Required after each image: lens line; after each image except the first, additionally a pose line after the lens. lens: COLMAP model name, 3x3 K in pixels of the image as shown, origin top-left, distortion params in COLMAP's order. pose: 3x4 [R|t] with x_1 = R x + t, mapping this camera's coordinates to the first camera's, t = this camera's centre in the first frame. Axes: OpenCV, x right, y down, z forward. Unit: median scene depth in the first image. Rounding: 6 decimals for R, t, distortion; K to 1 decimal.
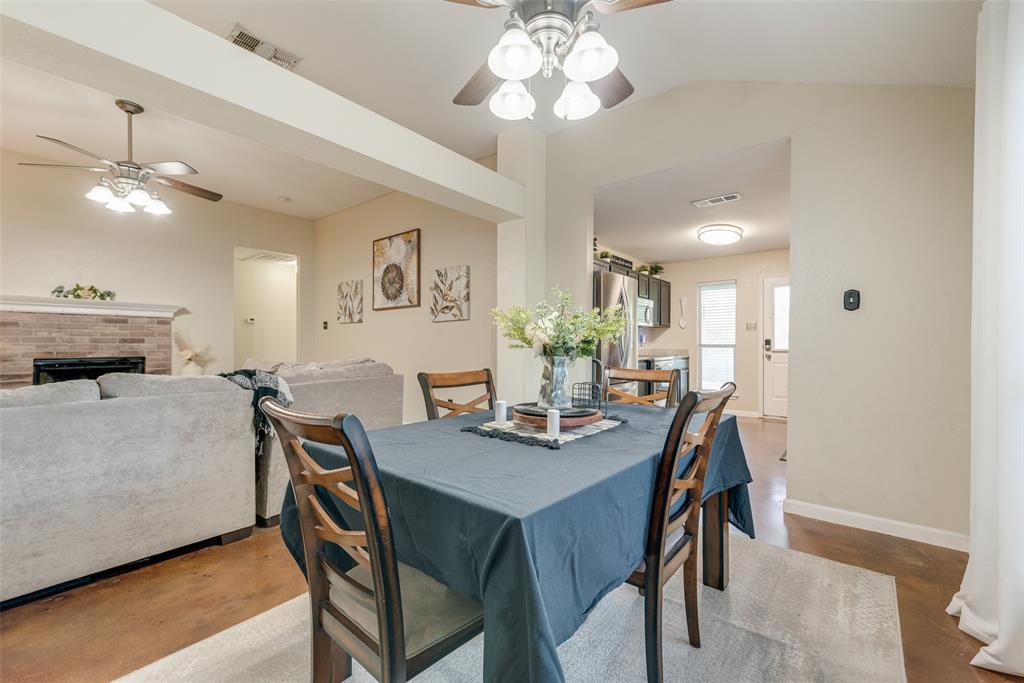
lens RADIAL K [[419.8, 0, 509.6], [0, 419.8, 344.5], [0, 0, 1]] dist [0.014405, -0.000017]
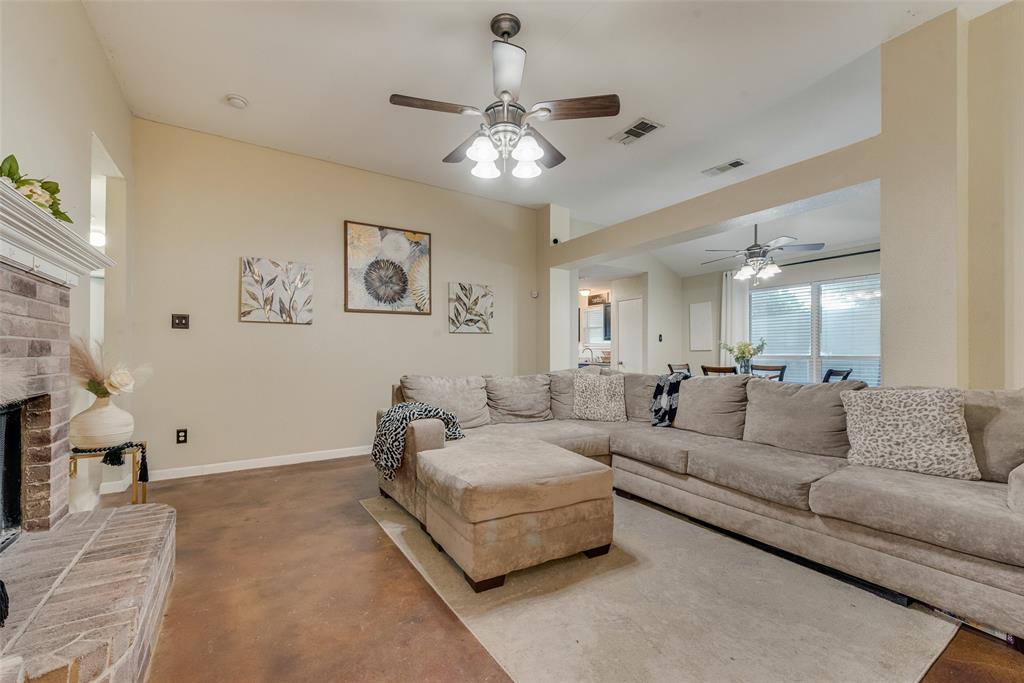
lens RADIAL K [[419.8, 0, 509.6], [0, 419.8, 344.5], [0, 0, 1]] dist [0.014405, -0.000017]
pose [[0.301078, 0.014211, 0.953494, -1.138825], [0.001503, 0.999881, -0.015378, -0.009237], [-0.953598, 0.006063, 0.301020, 0.576282]]
